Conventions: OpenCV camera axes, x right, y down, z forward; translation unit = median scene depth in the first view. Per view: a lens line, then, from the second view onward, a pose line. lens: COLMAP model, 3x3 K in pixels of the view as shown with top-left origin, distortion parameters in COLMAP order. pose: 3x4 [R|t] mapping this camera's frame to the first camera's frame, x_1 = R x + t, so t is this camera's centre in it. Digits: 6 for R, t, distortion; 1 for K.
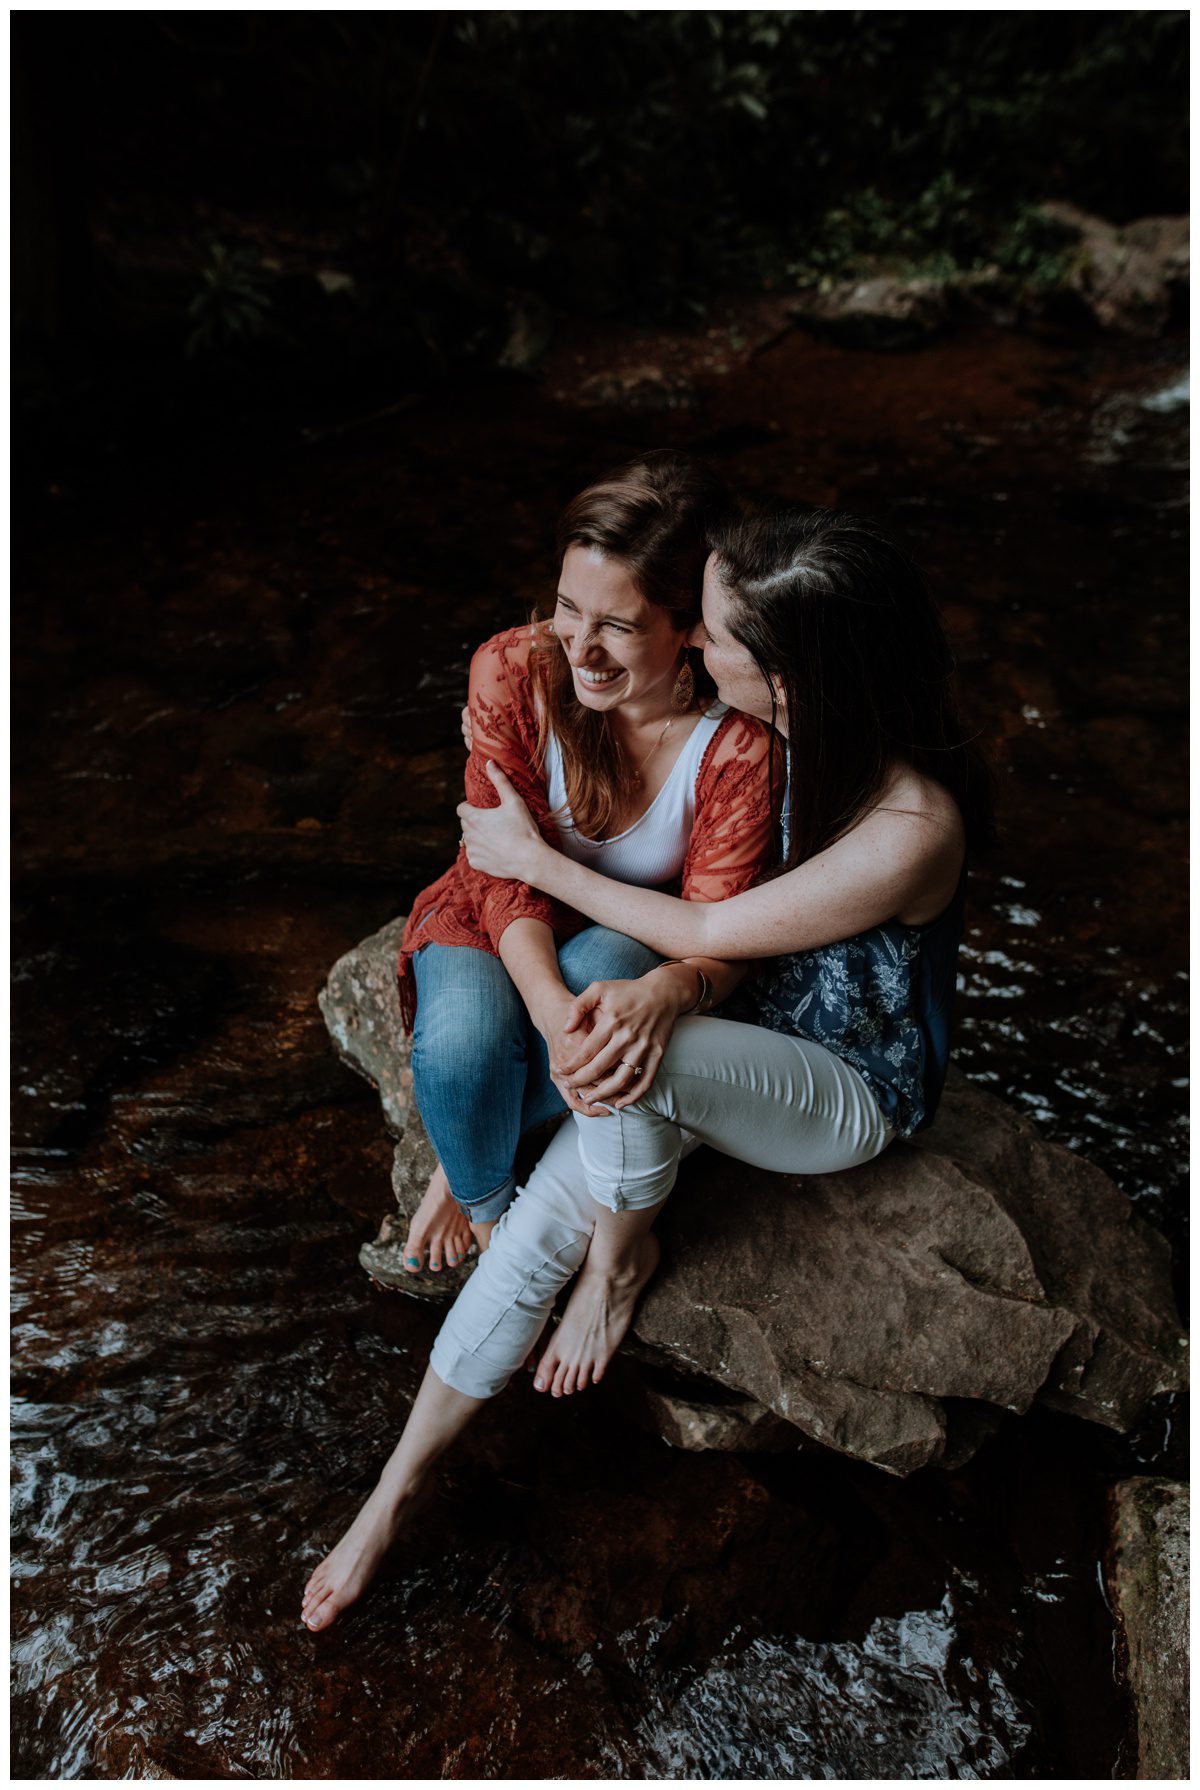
lens RADIAL K [[1190.2, 0, 605.5], [0, 1190.2, 947.4], [0, 0, 1]] dist [-0.059676, 0.056788]
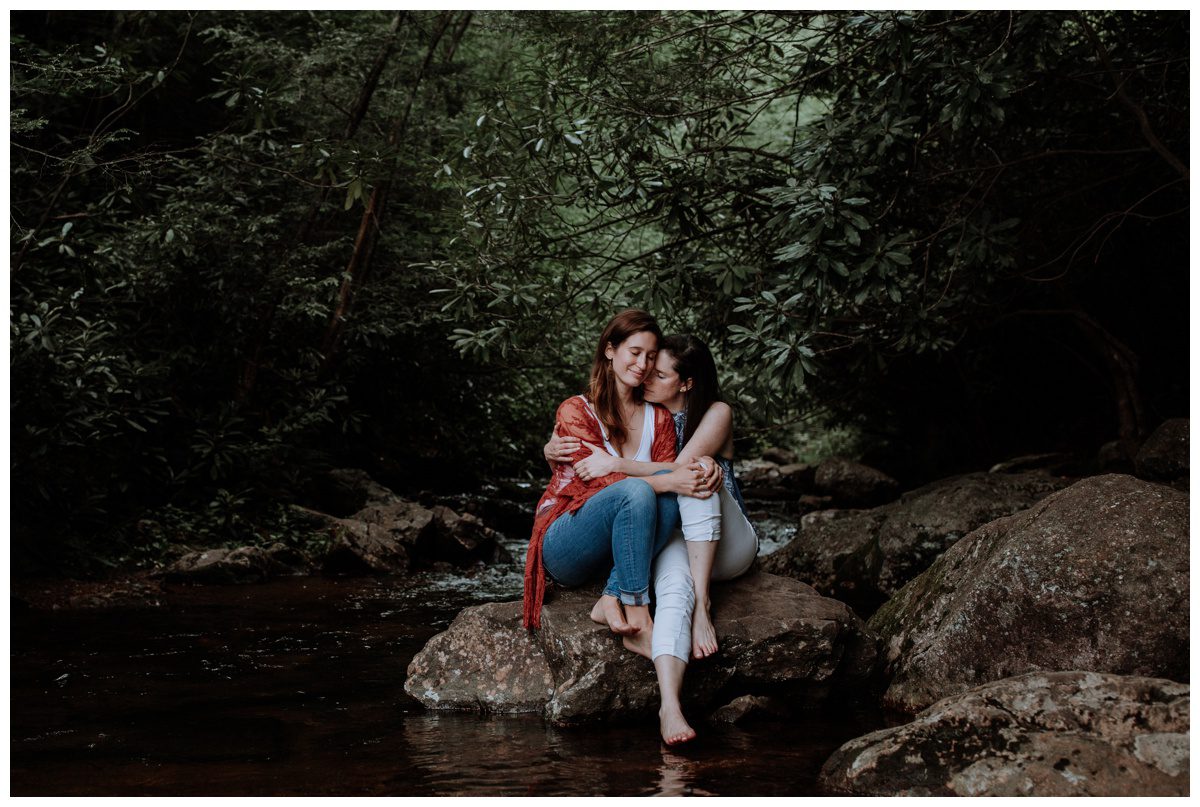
lens RADIAL K [[1453.1, 0, 424.7], [0, 1453.1, 400.5], [0, 0, 1]] dist [-0.005009, -0.011787]
pose [[0.837327, 0.004530, 0.546683, -1.447854], [0.367986, 0.734855, -0.569715, 1.000898], [-0.404314, 0.678209, 0.613647, -0.607893]]
